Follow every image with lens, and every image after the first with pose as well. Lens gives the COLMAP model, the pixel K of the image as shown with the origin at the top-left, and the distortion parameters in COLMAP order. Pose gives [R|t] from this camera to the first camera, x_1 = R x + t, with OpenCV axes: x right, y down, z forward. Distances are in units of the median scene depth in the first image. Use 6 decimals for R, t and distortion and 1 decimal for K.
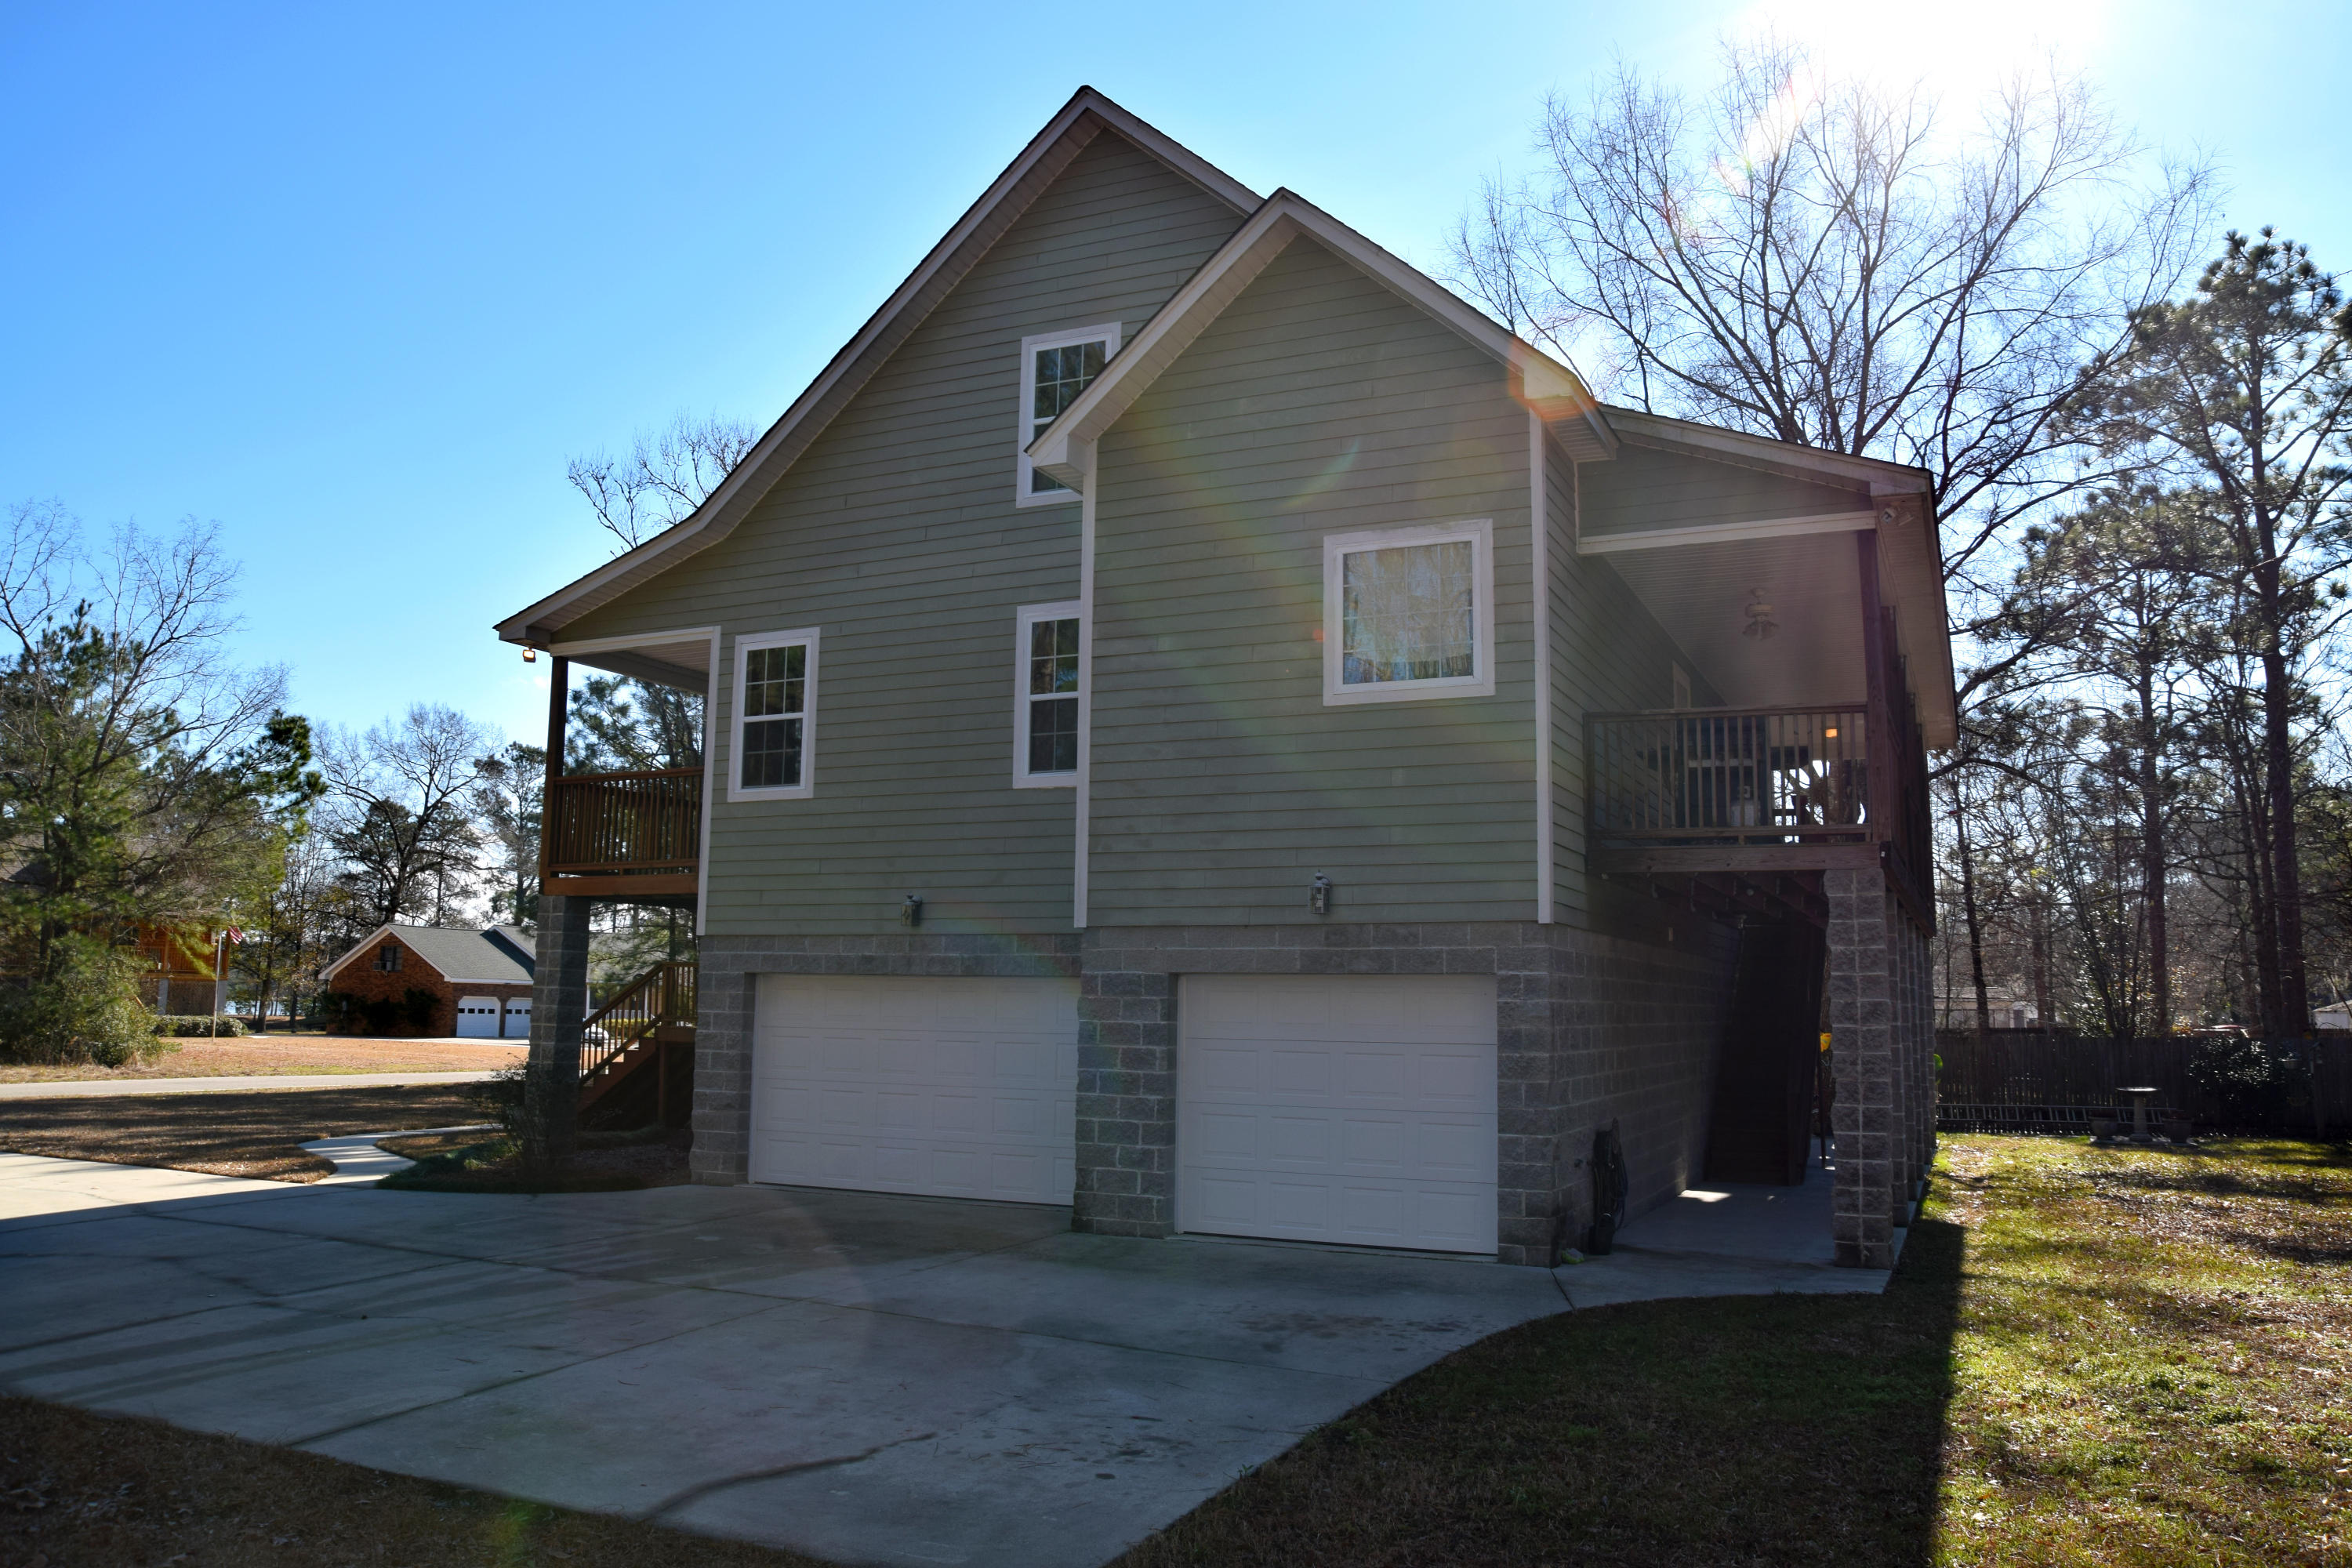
lens RADIAL K [[1710.7, 0, 1209.0], [0, 1710.7, 764.0], [0, 0, 1]] dist [-0.130290, 0.113115]
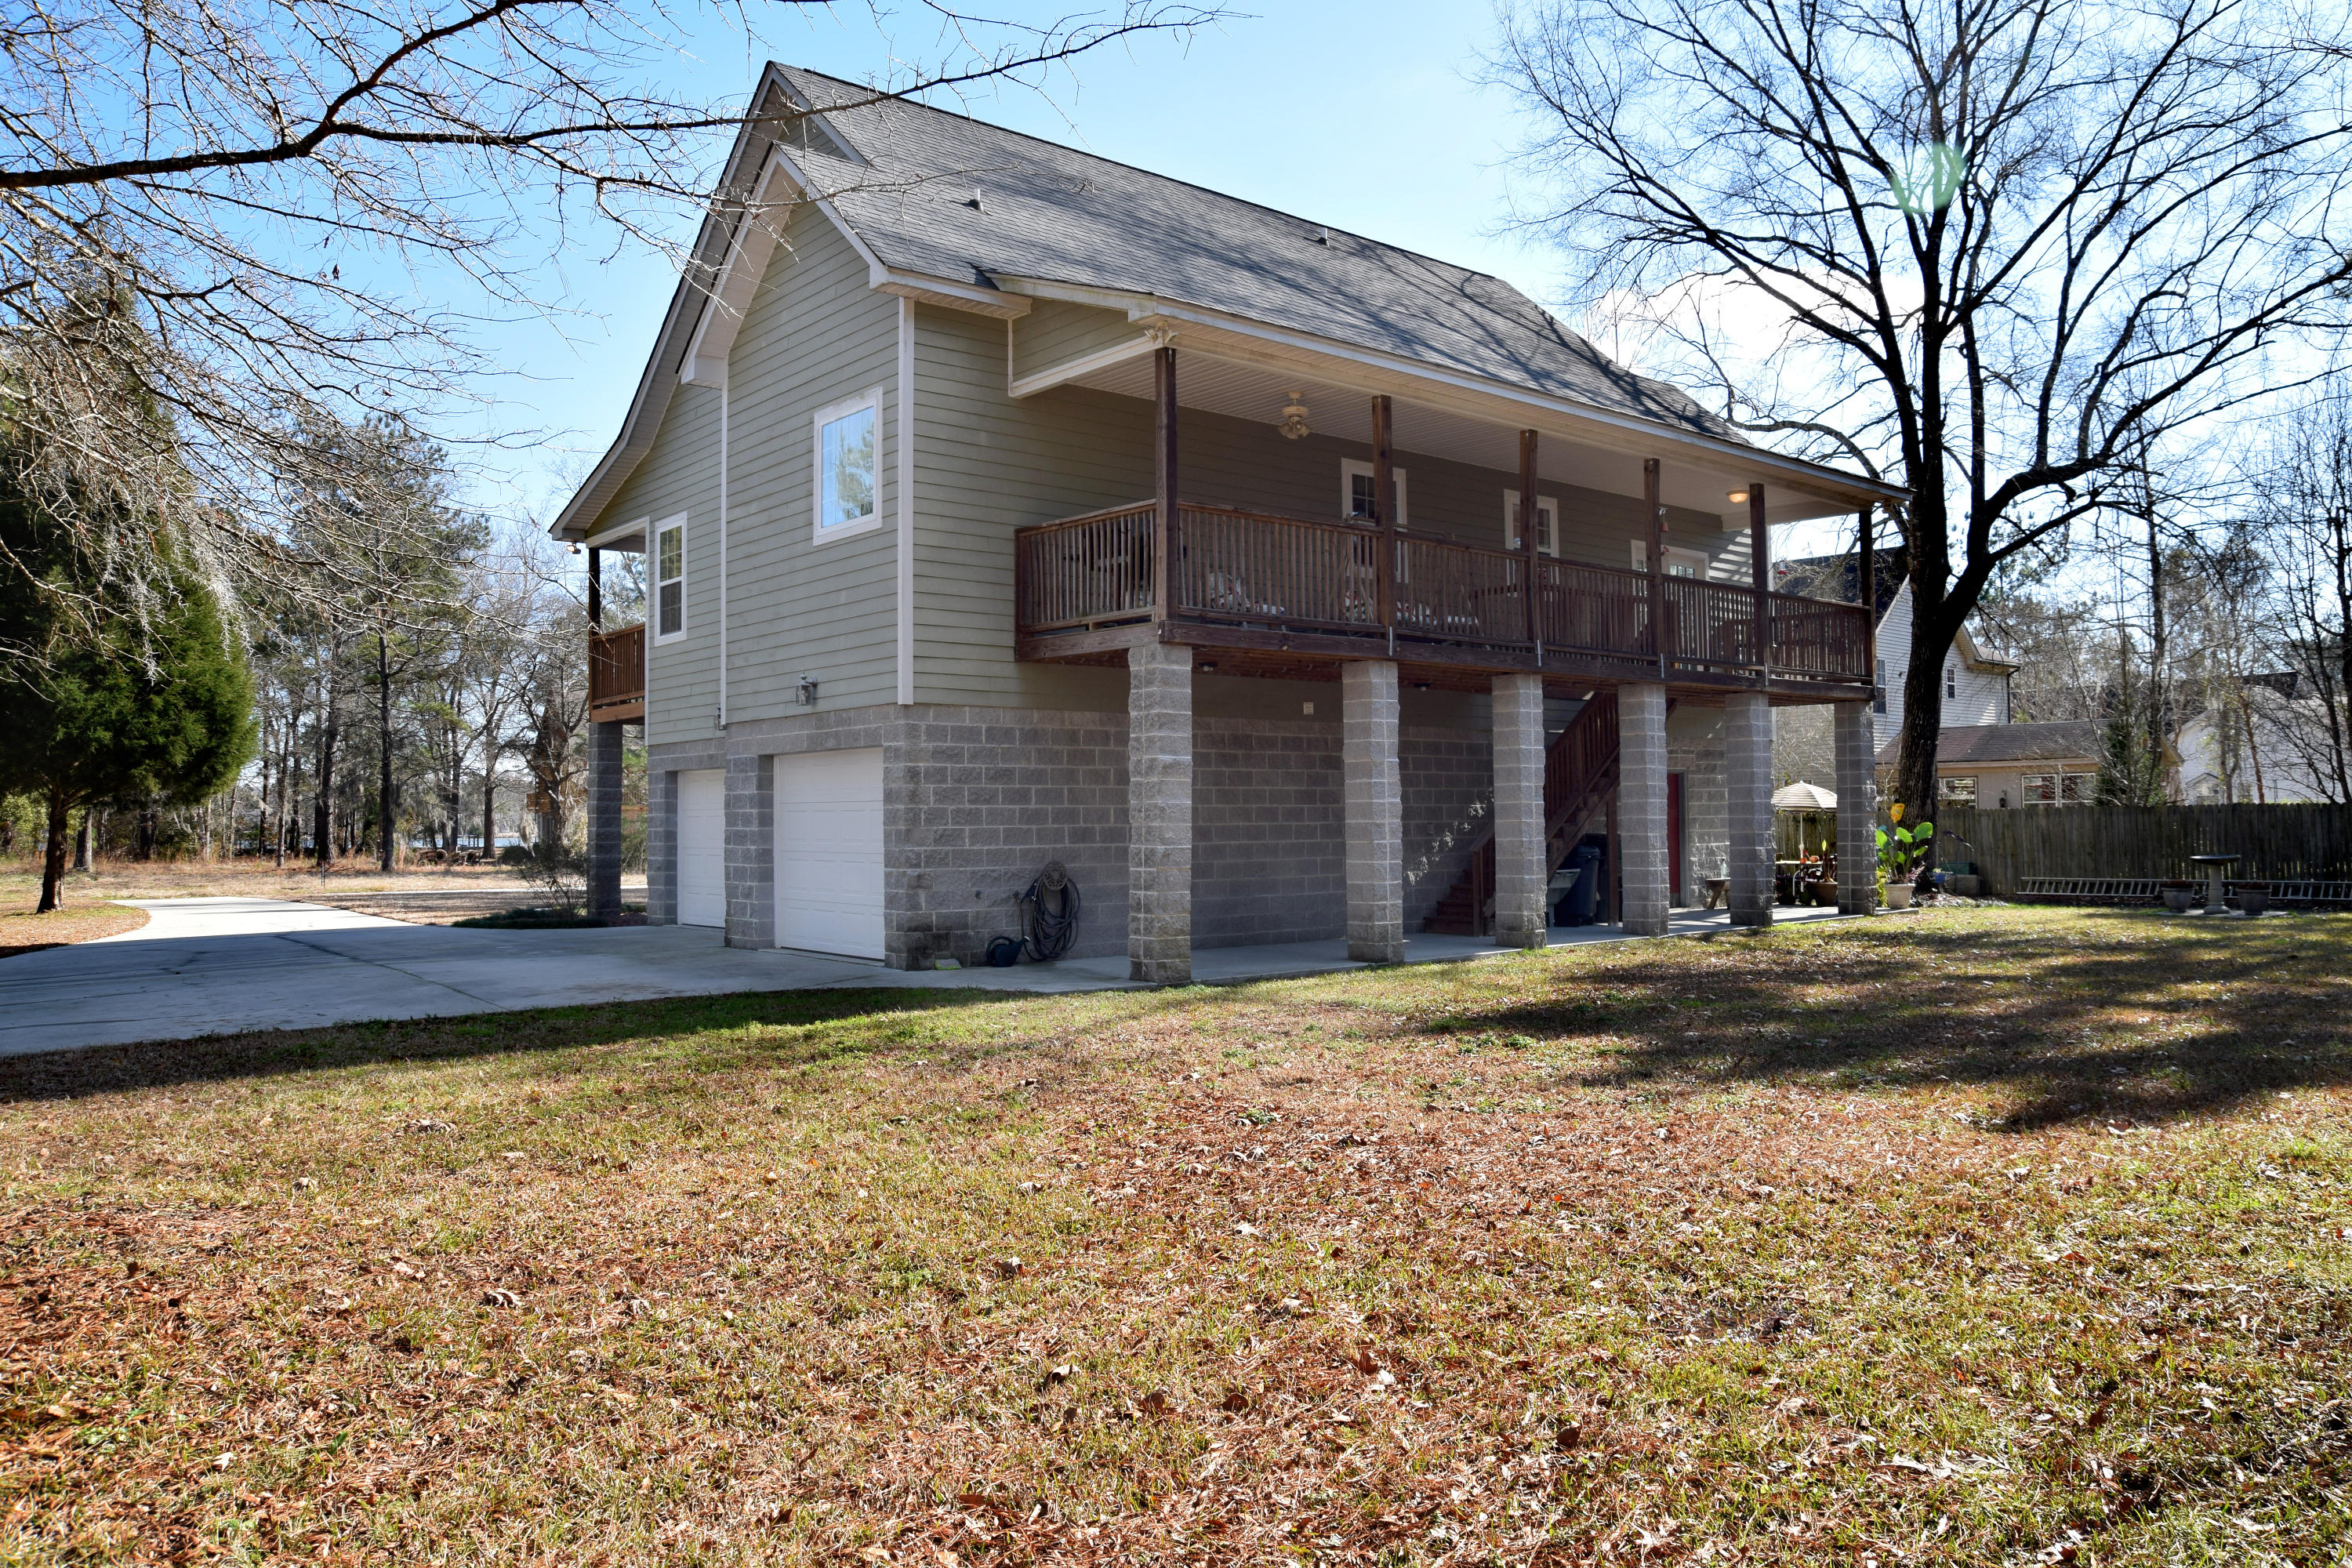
lens RADIAL K [[1710.7, 0, 1209.0], [0, 1710.7, 764.0], [0, 0, 1]] dist [-0.130290, 0.113115]
pose [[0.908586, -0.036698, -0.416083, 0.854106], [0.082186, 0.992367, 0.091941, 0.035923], [0.409533, -0.117732, 0.904667, -0.061003]]
